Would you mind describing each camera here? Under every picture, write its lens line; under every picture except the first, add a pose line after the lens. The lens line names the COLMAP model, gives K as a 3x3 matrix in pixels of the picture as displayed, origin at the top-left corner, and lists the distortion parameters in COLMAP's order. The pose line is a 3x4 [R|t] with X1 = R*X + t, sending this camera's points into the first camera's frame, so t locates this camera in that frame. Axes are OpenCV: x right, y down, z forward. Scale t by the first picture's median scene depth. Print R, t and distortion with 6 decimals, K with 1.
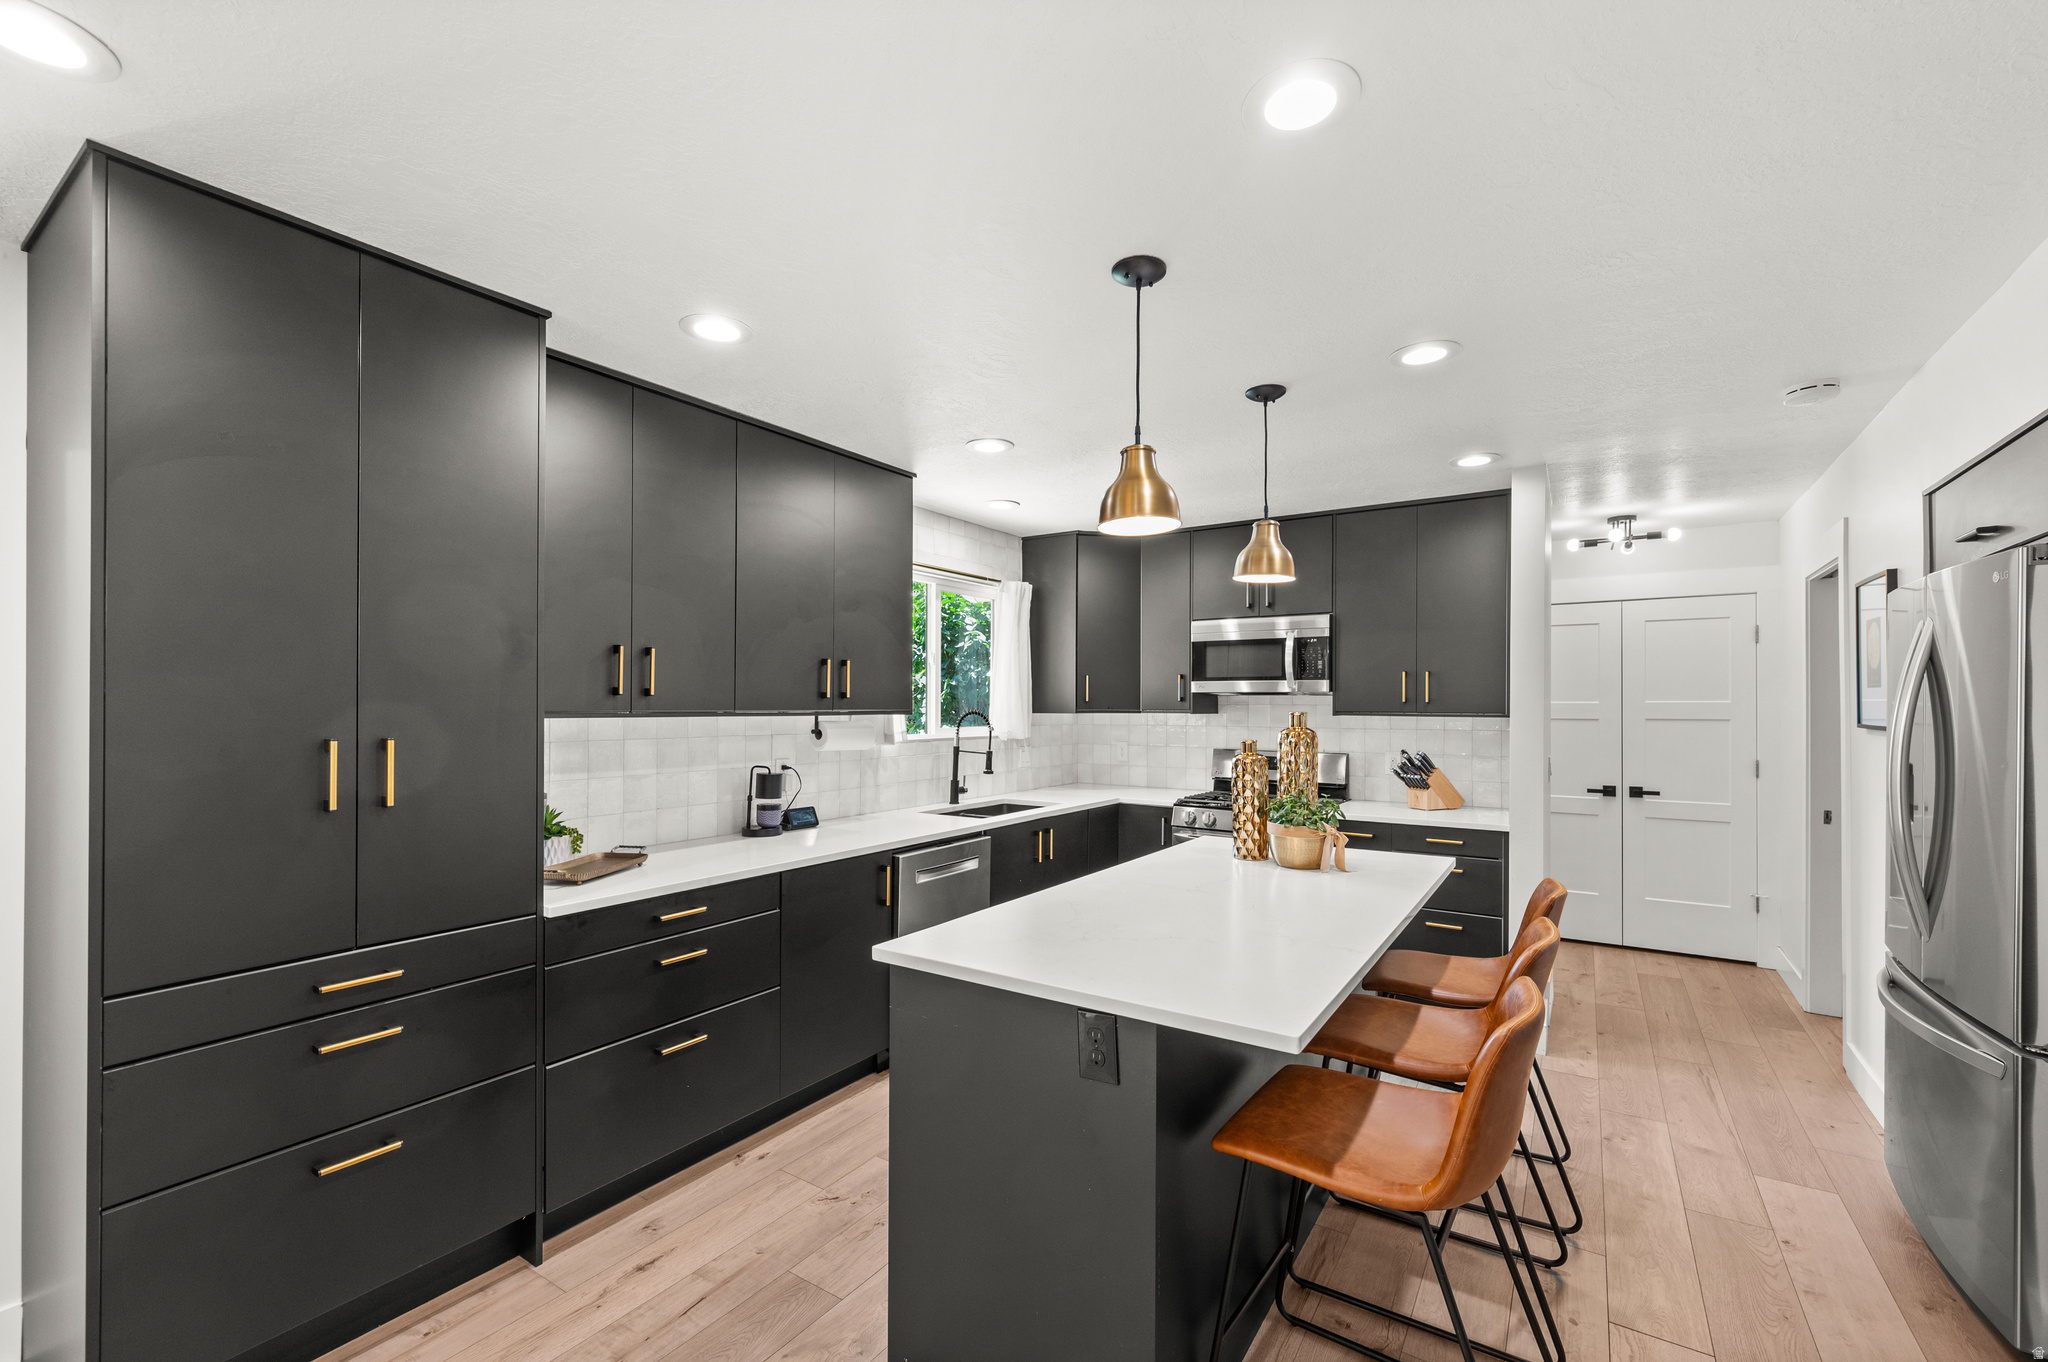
lens RADIAL K [[823.8, 0, 1033.1], [0, 823.8, 706.7], [0, 0, 1]] dist [-0.002097, 0.000291]
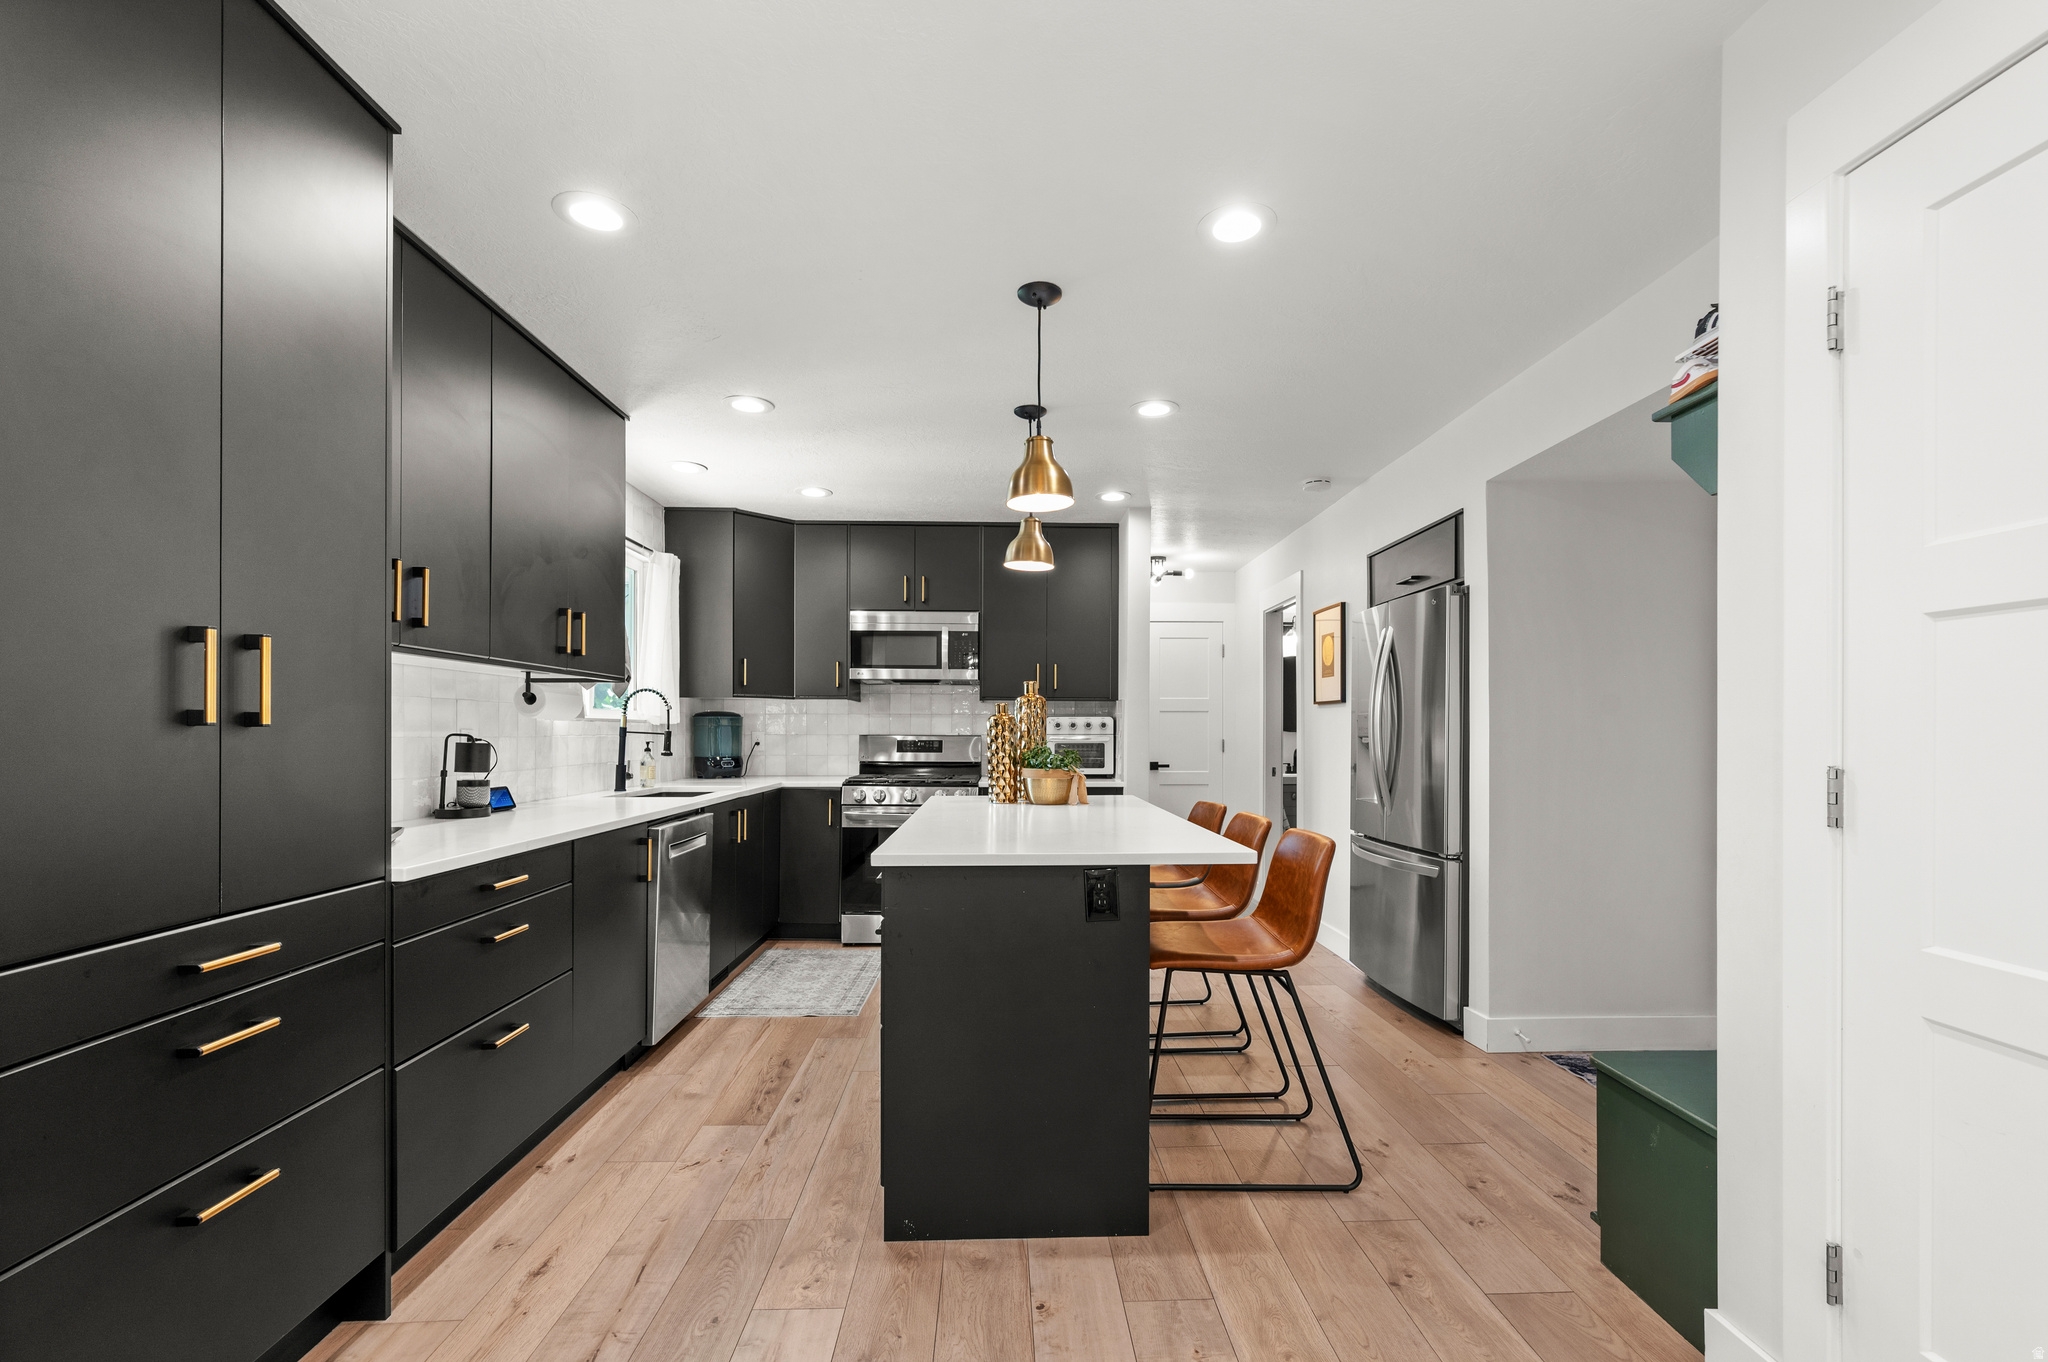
lens RADIAL K [[856.5, 0, 1022.1], [0, 856.5, 732.5], [0, 0, 1]] dist [-0.000748, -0.000979]
pose [[0.821896, -0.002050, 0.569634, -0.334225], [0.000178, 0.999994, 0.003343, 0.063870], [-0.569637, -0.002647, 0.821892, -0.019154]]
